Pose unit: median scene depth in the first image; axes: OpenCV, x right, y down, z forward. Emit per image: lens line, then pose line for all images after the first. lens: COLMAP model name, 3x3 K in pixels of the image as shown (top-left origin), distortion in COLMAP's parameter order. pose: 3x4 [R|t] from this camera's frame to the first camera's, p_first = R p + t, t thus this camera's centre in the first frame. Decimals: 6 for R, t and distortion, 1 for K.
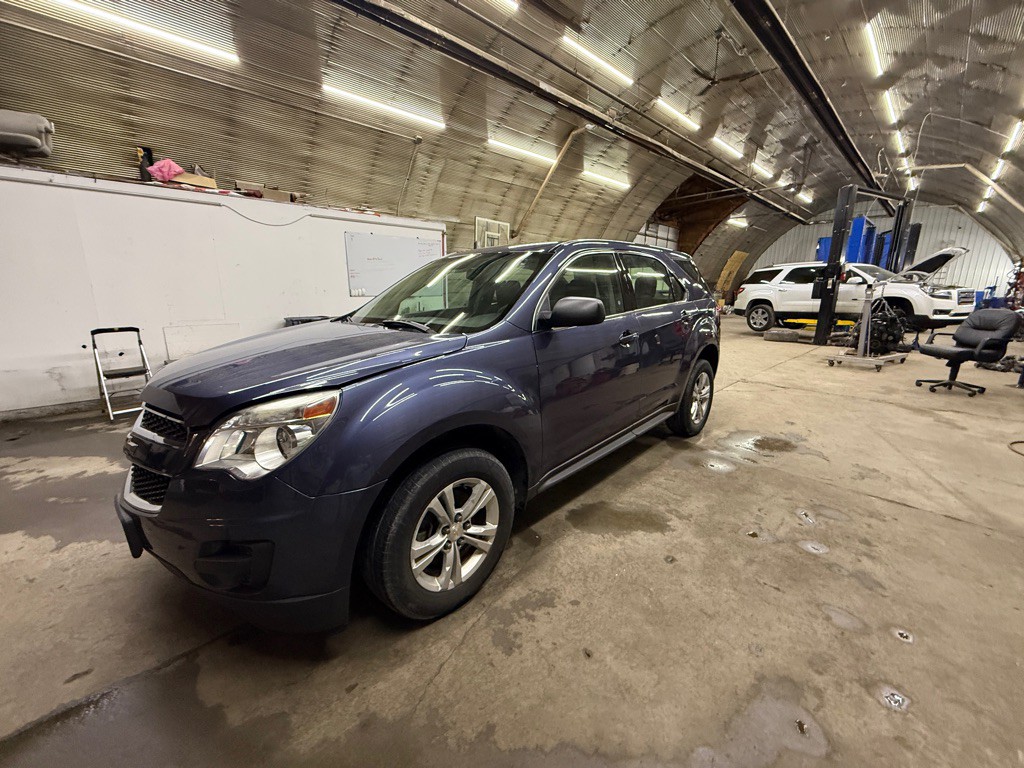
lens RADIAL K [[407.0, 0, 507.1], [0, 407.0, 384.6], [0, 0, 1]] dist [-0.000461, -0.000429]
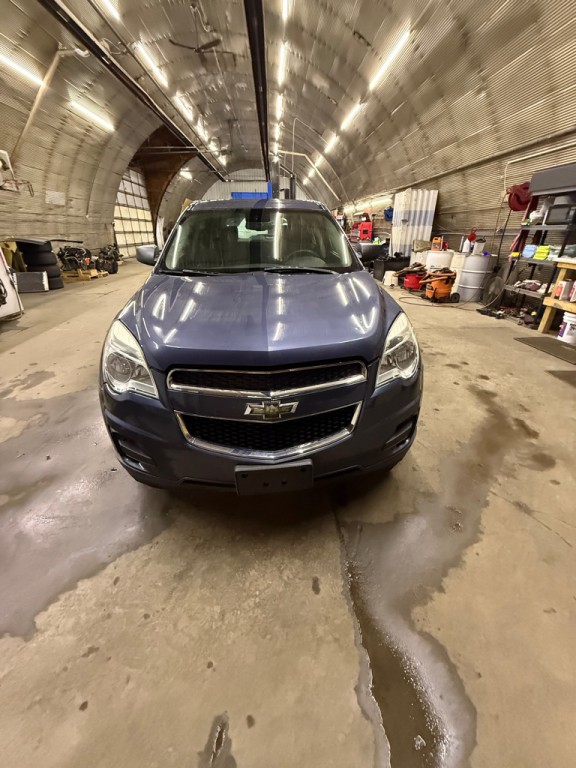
lens RADIAL K [[305.2, 0, 288.0], [0, 305.2, 380.5], [0, 0, 1]] dist [-0.000461, -0.000429]
pose [[0.657837, -0.337268, 0.673424, -0.194849], [0.174856, 0.938092, 0.299013, -0.019818], [-0.732581, -0.078950, 0.676085, 0.062673]]
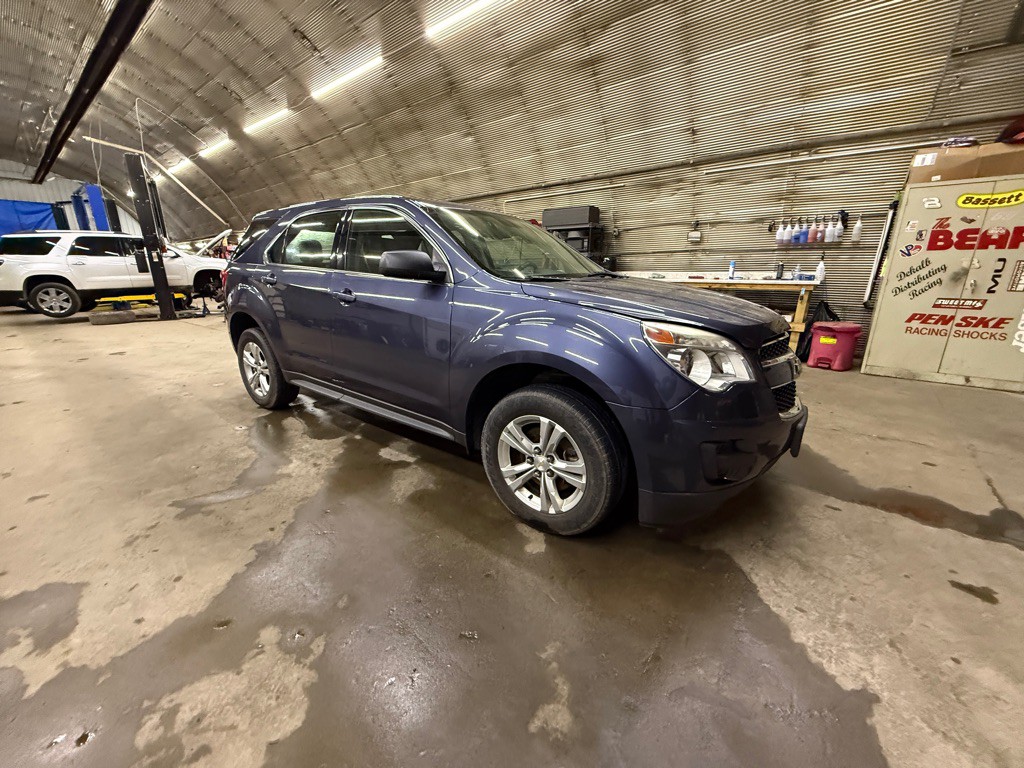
lens RADIAL K [[407.0, 0, 507.1], [0, 407.0, 384.6], [0, 0, 1]] dist [-0.000461, -0.000429]
pose [[-0.120704, -0.272308, 0.954609, -0.278719], [0.227959, 0.928338, 0.293638, -0.048679], [-0.966160, 0.253055, -0.049979, 0.266496]]
